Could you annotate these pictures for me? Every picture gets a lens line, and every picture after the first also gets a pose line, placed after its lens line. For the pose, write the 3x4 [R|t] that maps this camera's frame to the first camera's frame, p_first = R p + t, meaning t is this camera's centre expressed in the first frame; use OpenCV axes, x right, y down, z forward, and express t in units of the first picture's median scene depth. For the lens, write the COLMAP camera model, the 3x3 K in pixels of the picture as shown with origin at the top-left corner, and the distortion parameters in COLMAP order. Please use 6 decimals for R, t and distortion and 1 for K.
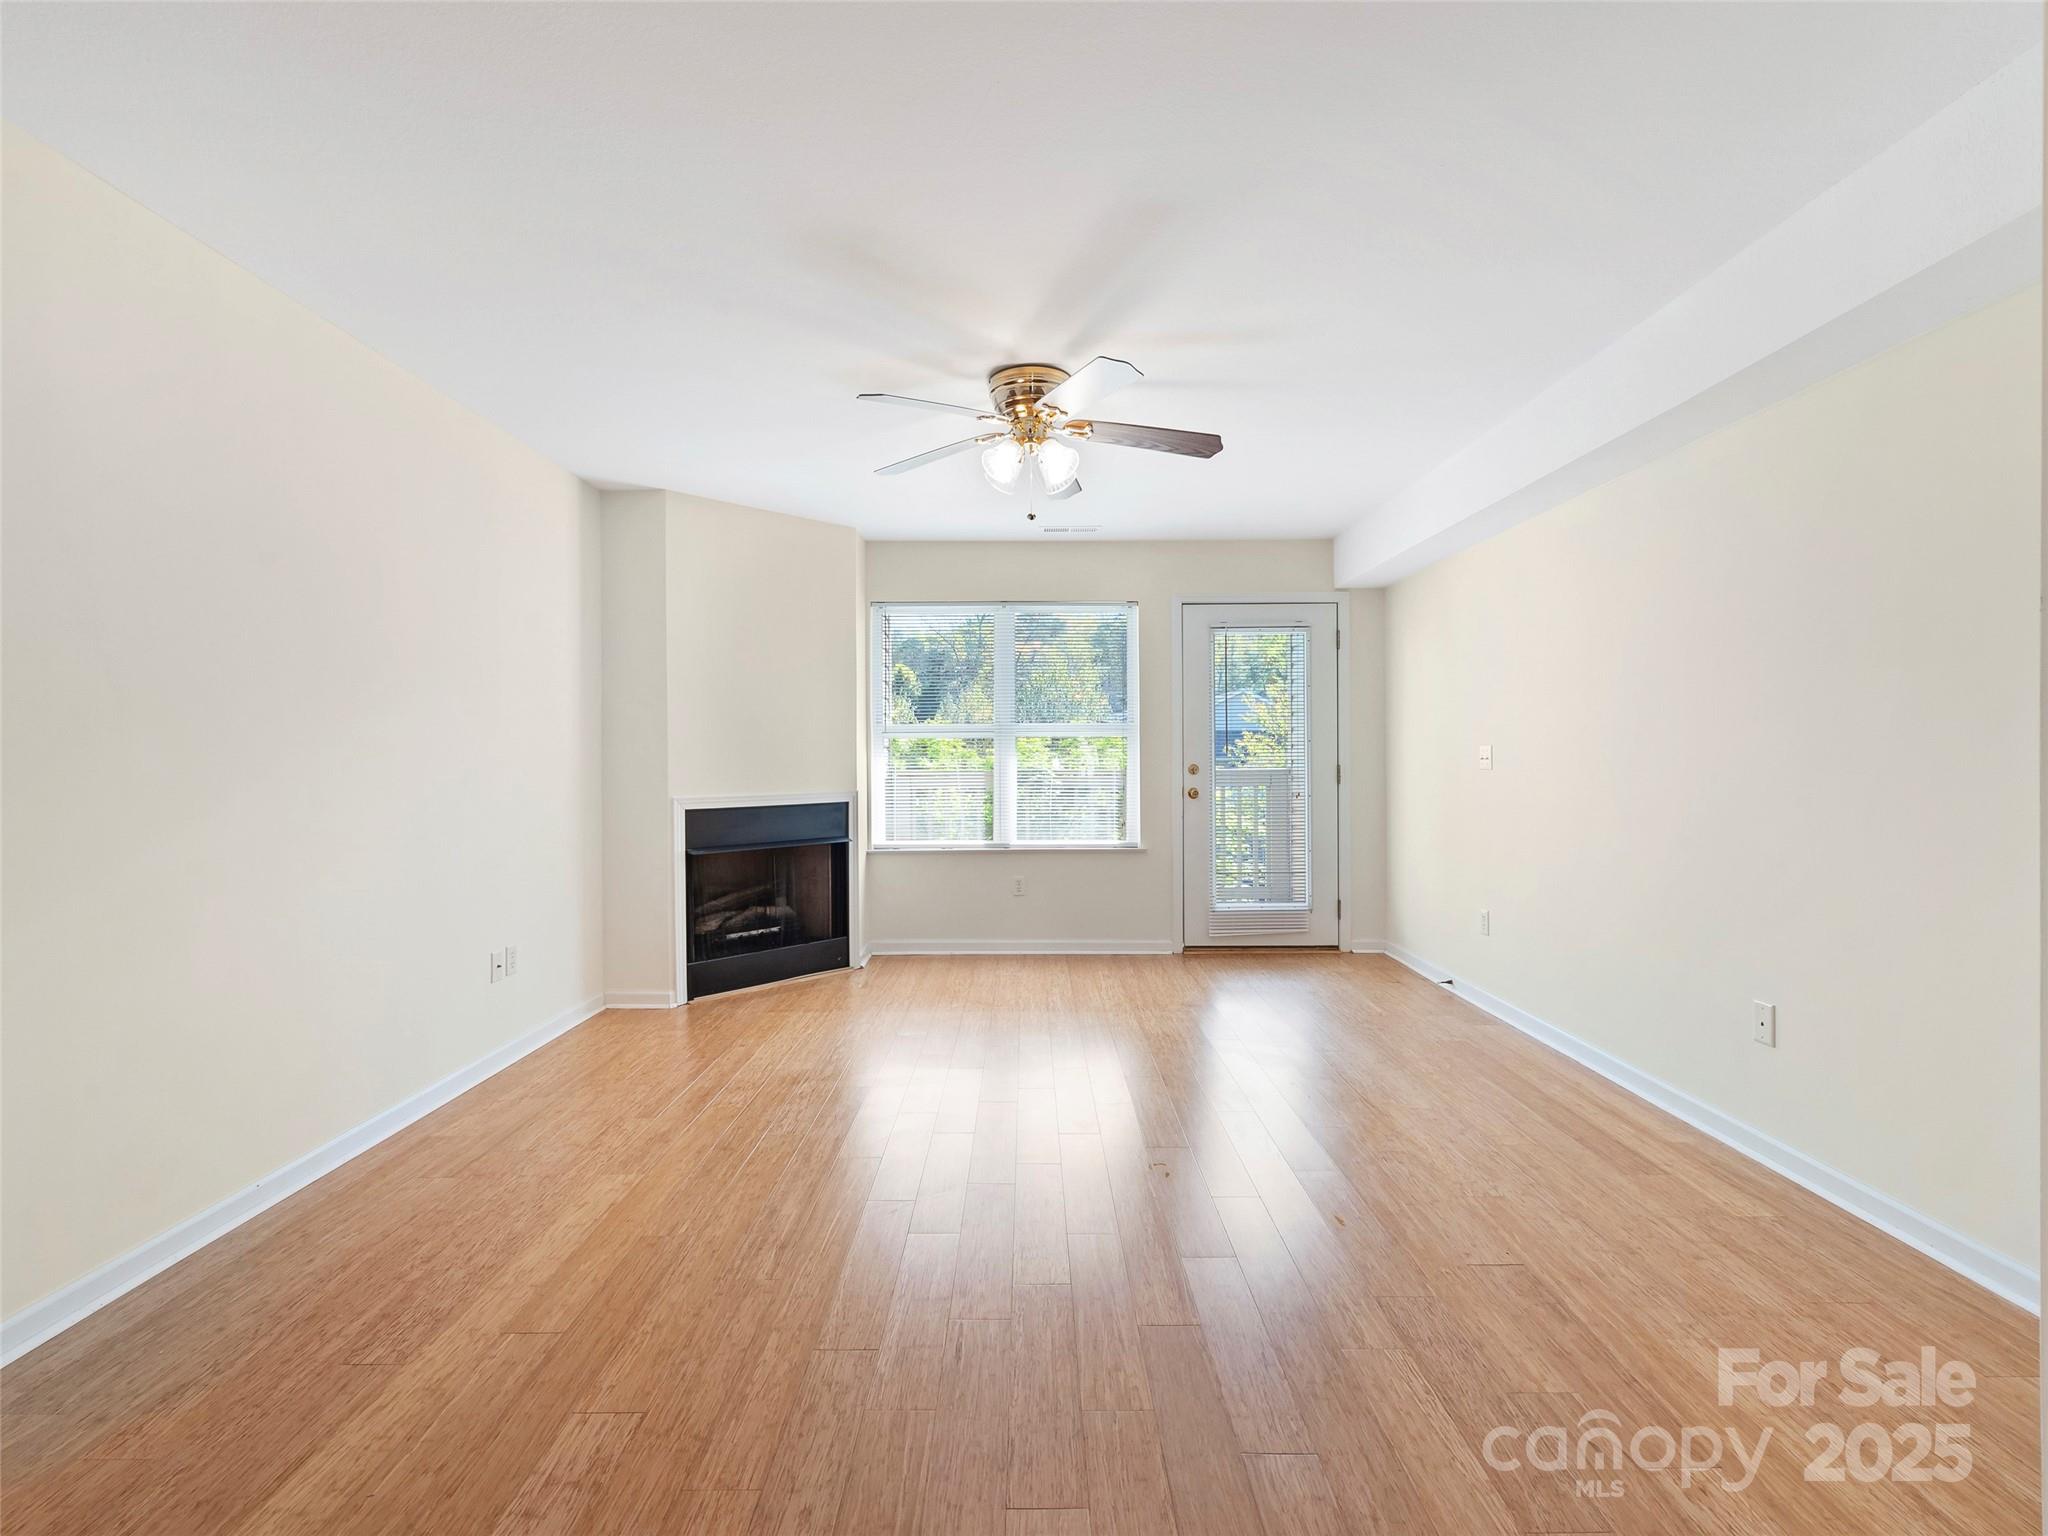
lens RADIAL K [[928.1, 0, 1027.3], [0, 928.1, 765.2], [0, 0, 1]] dist [0.013543, 0.000214]
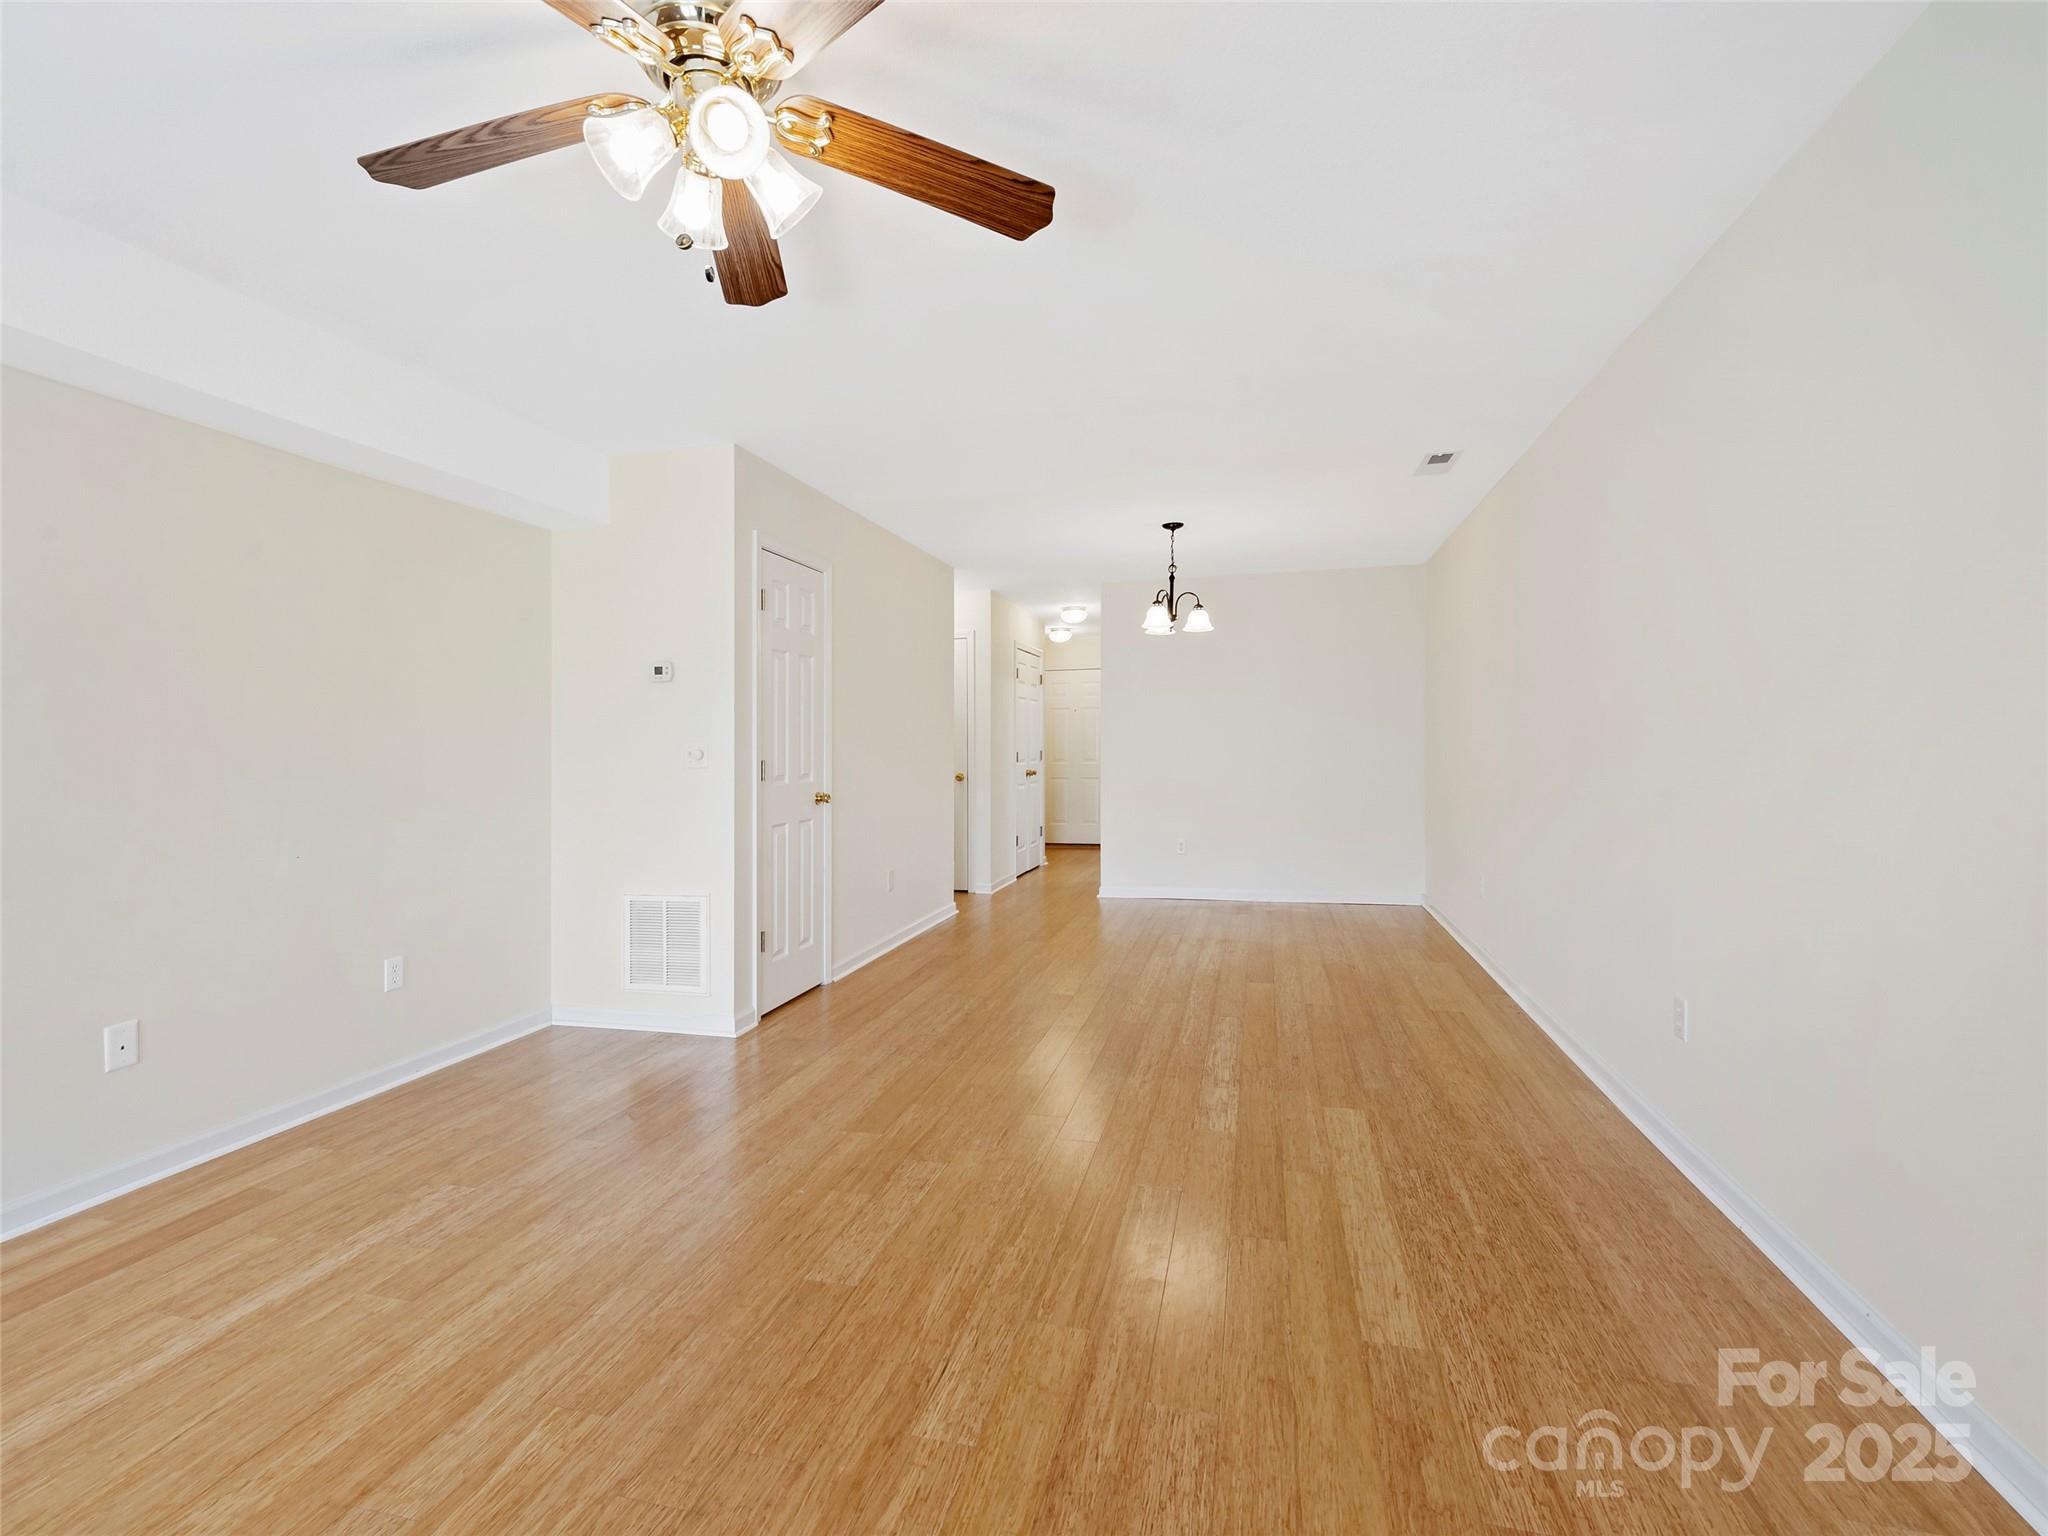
lens RADIAL K [[924.2, 0, 1017.3], [0, 924.2, 770.6], [0, 0, 1]] dist [0.012961, -0.001993]
pose [[-0.966482, 0.015281, 0.256278, -0.187212], [0.023588, 0.999290, 0.029372, -0.005613], [-0.255647, 0.034432, -0.966157, 0.928703]]
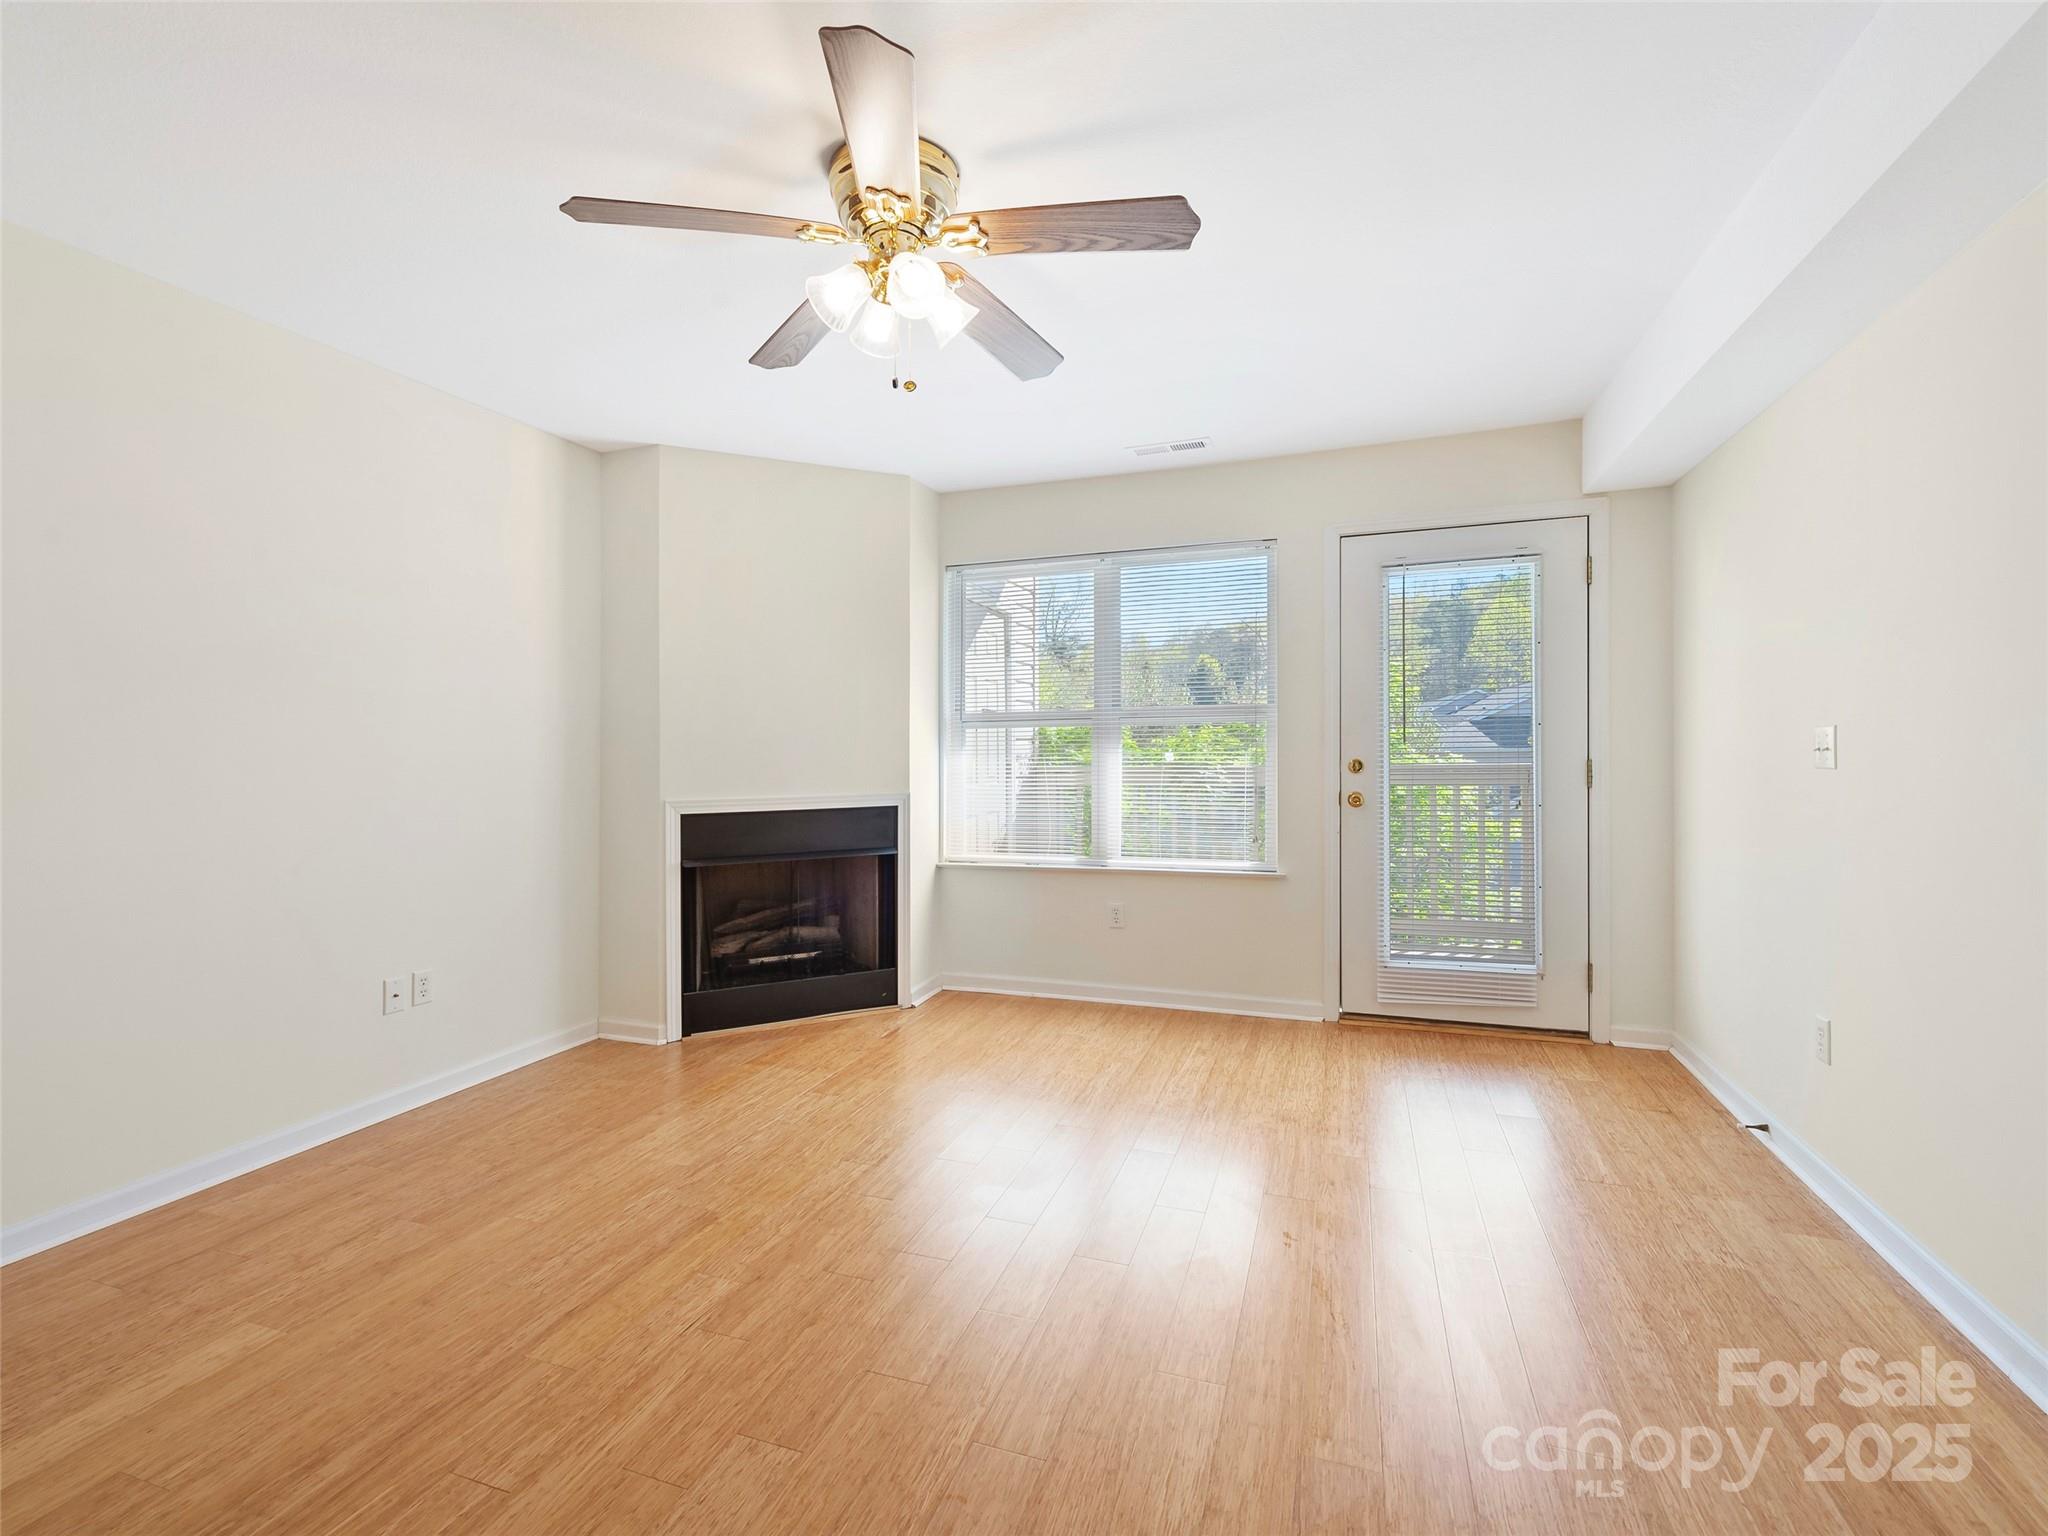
lens RADIAL K [[924.2, 0, 1022.5], [0, 924.2, 761.0], [0, 0, 1]] dist [0.012961, -0.001993]
pose [[0.943013, -0.001770, -0.332751, 0.198959], [0.002998, 0.999990, 0.003178, -0.003088], [0.332742, -0.003994, 0.943009, 0.274740]]
